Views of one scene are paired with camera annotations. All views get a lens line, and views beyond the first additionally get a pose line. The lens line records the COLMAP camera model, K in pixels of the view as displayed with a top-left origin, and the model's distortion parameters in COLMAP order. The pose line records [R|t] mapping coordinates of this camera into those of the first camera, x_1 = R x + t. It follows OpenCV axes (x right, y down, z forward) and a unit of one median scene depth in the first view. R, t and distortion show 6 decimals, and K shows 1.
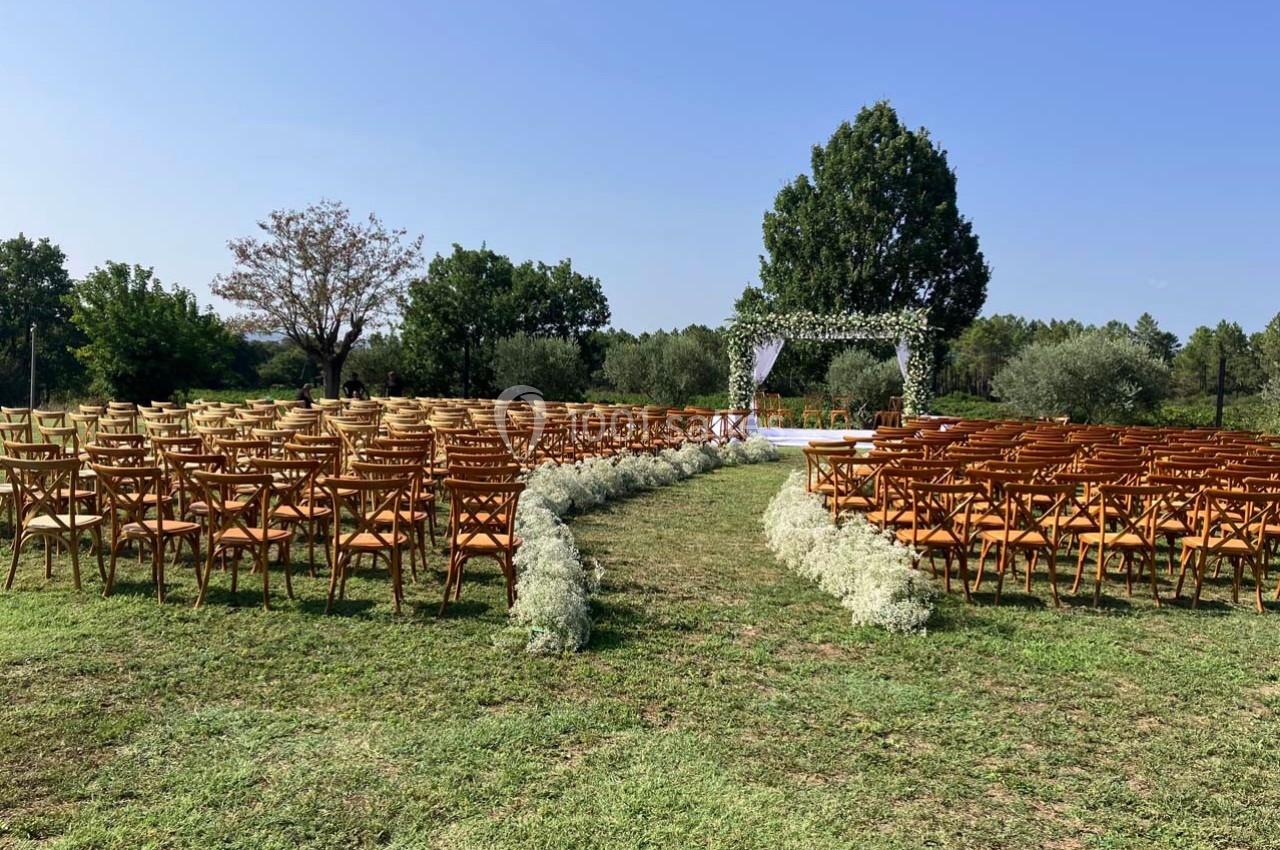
lens RADIAL K [[1016.2, 0, 613.5], [0, 1016.2, 423.1], [0, 0, 1]] dist [0.030778, -0.005927]
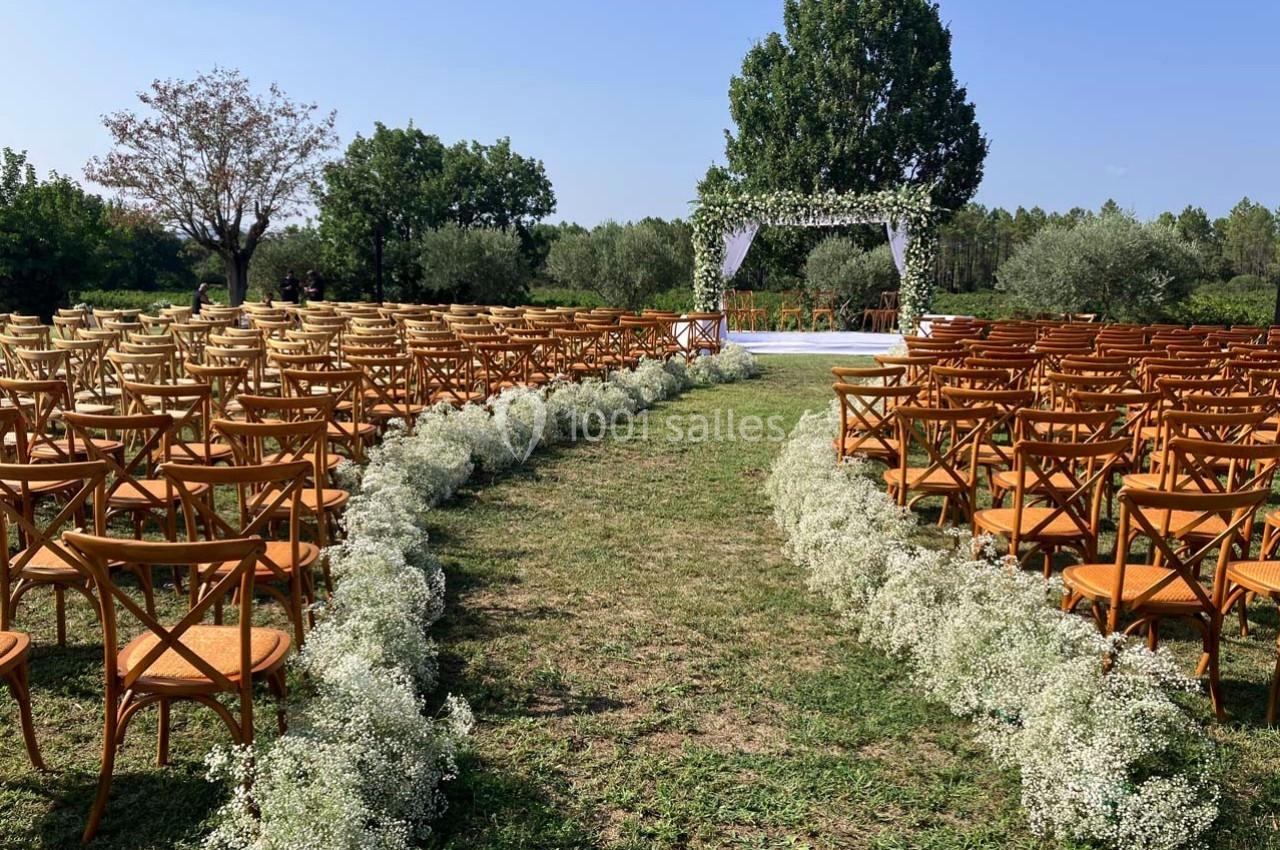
lens RADIAL K [[1016.2, 0, 613.5], [0, 1016.2, 423.1], [0, 0, 1]] dist [0.030778, -0.005927]
pose [[0.998935, -0.019140, 0.041978, 0.007498], [0.014794, 0.994726, 0.101499, -0.005411], [-0.043699, -0.100770, 0.993950, 0.119147]]
